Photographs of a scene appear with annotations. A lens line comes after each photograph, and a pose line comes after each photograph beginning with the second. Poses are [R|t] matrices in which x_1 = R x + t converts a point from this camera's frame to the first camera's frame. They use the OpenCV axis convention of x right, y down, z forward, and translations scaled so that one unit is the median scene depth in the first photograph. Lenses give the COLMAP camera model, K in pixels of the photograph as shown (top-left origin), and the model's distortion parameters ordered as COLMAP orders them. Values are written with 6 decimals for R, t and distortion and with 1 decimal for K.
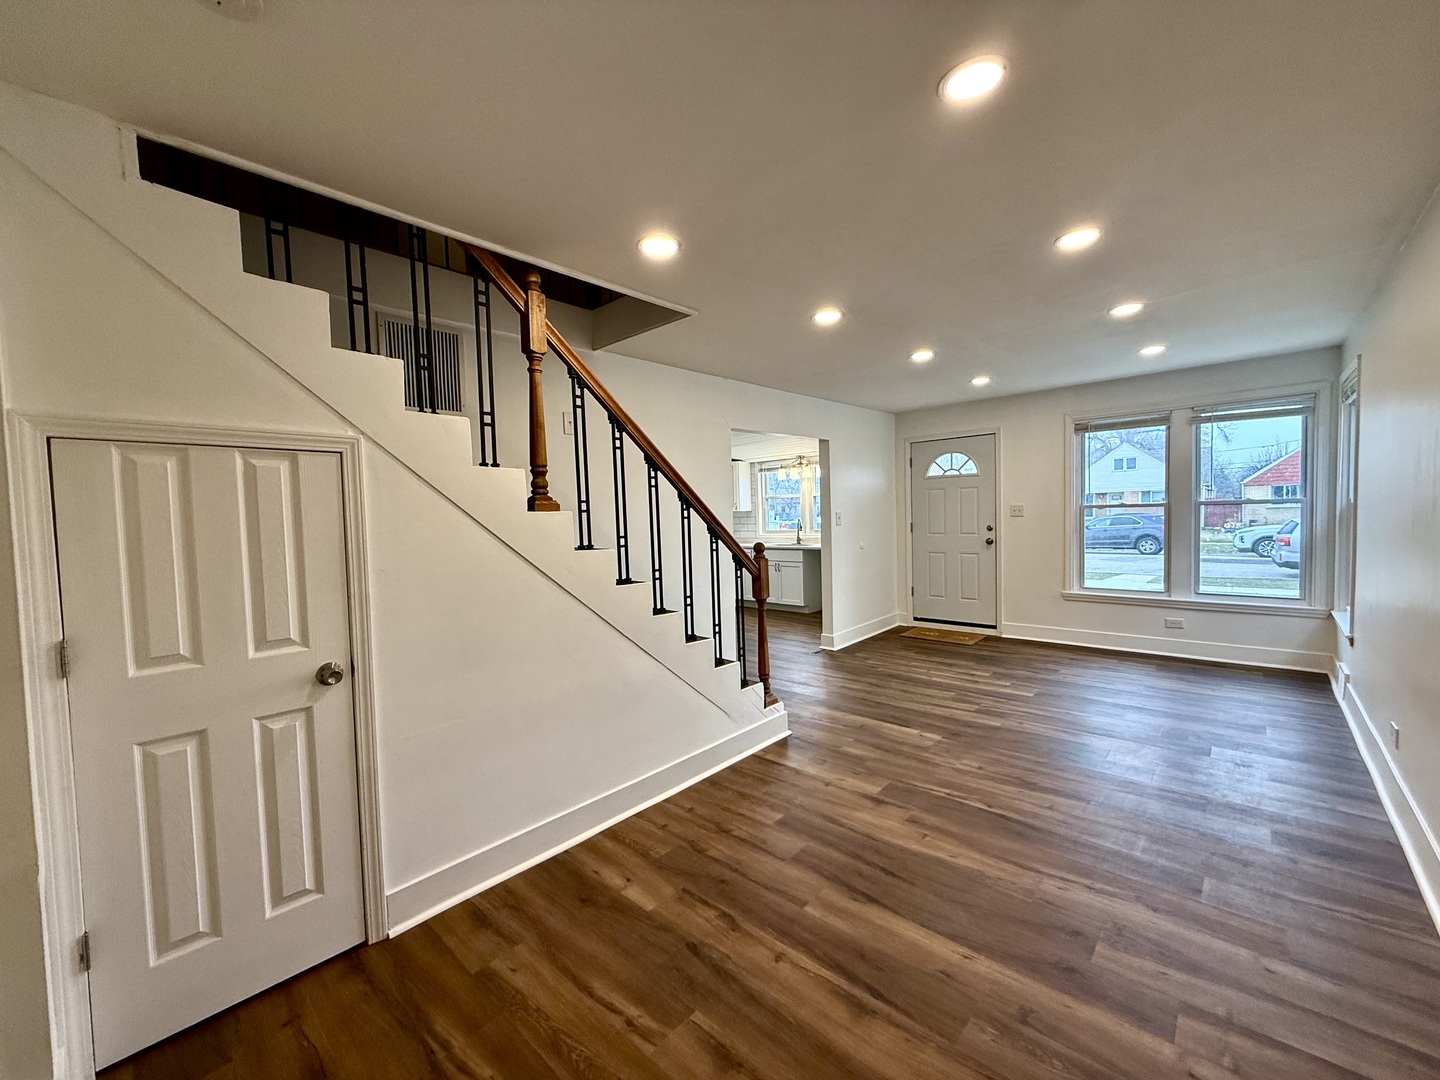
lens RADIAL K [[571.8, 0, 717.2], [0, 571.8, 541.9], [0, 0, 1]] dist [-0.000331, -0.000156]
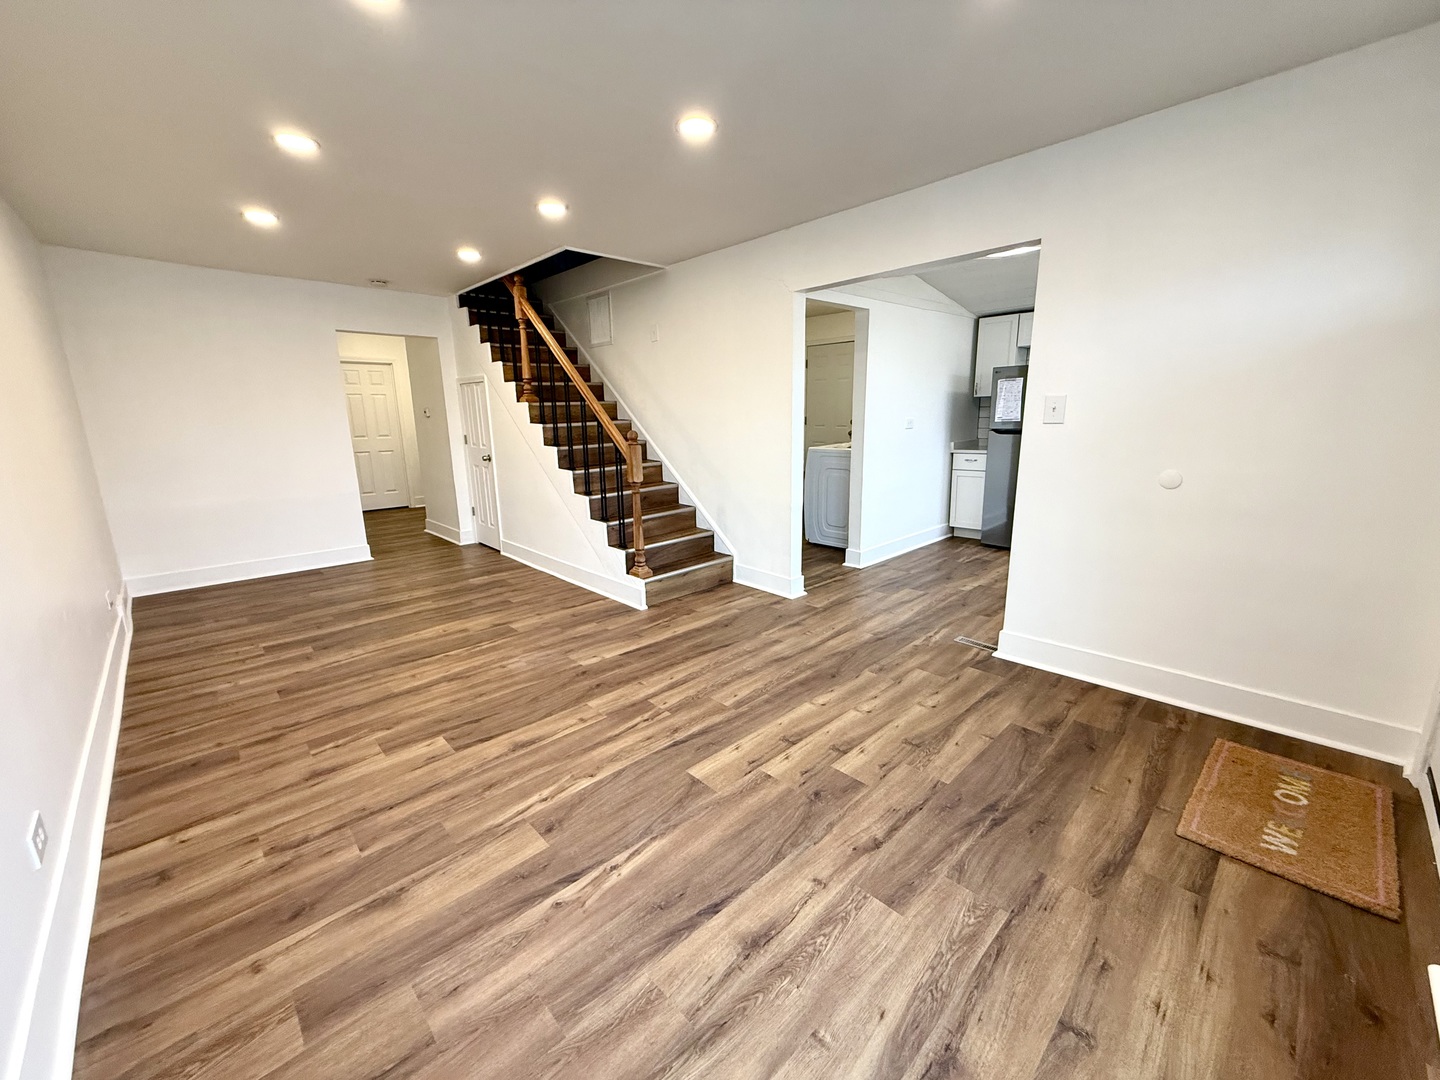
lens RADIAL K [[571.8, 0, 717.2], [0, 571.8, 541.9], [0, 0, 1]] dist [-0.000331, -0.000156]
pose [[-0.061442, 0.253382, -0.965413, 1.456500], [-0.031890, 0.966248, 0.255631, -0.095626], [0.997601, 0.046494, -0.051288, 1.523034]]
